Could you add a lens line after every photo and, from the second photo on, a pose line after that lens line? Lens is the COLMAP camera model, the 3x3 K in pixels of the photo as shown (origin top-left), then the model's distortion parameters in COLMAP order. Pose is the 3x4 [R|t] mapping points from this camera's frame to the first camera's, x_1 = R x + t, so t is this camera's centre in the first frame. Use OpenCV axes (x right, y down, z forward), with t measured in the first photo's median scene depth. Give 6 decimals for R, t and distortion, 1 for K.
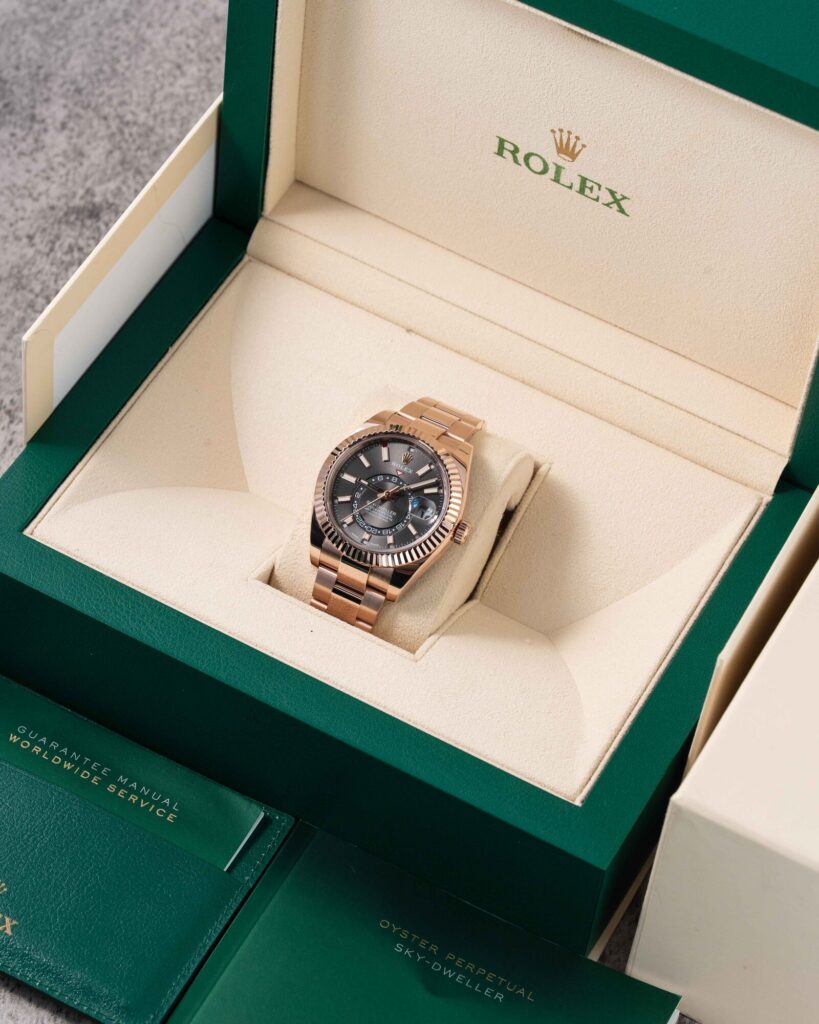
lens RADIAL K [[3724.7, 0, 409.5], [0, 3724.7, 512.0], [0, 0, 1]] dist [0.030992, -0.018937]
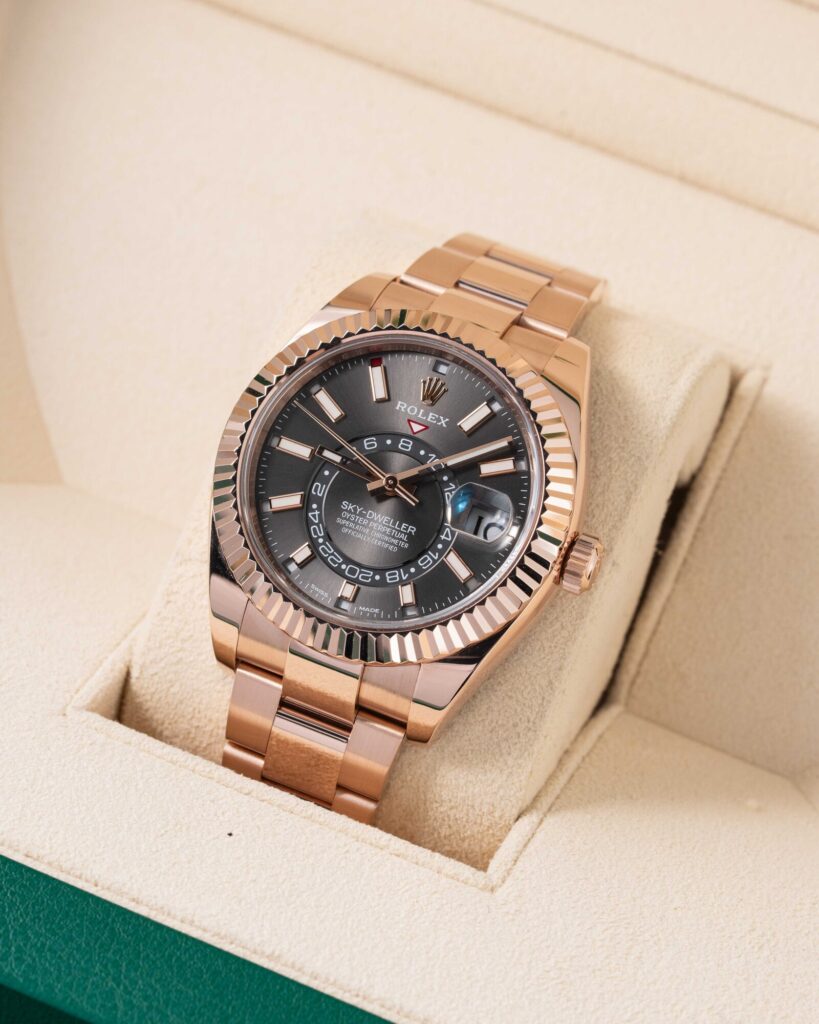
lens RADIAL K [[3724.7, 0, 409.5], [0, 3724.7, 512.0], [0, 0, 1]] dist [0.030992, -0.018937]
pose [[0.997308, -0.072825, 0.008534, -0.007605], [0.072163, 0.995478, 0.061771, -0.026488], [-0.012994, -0.060989, 0.998054, 0.591926]]
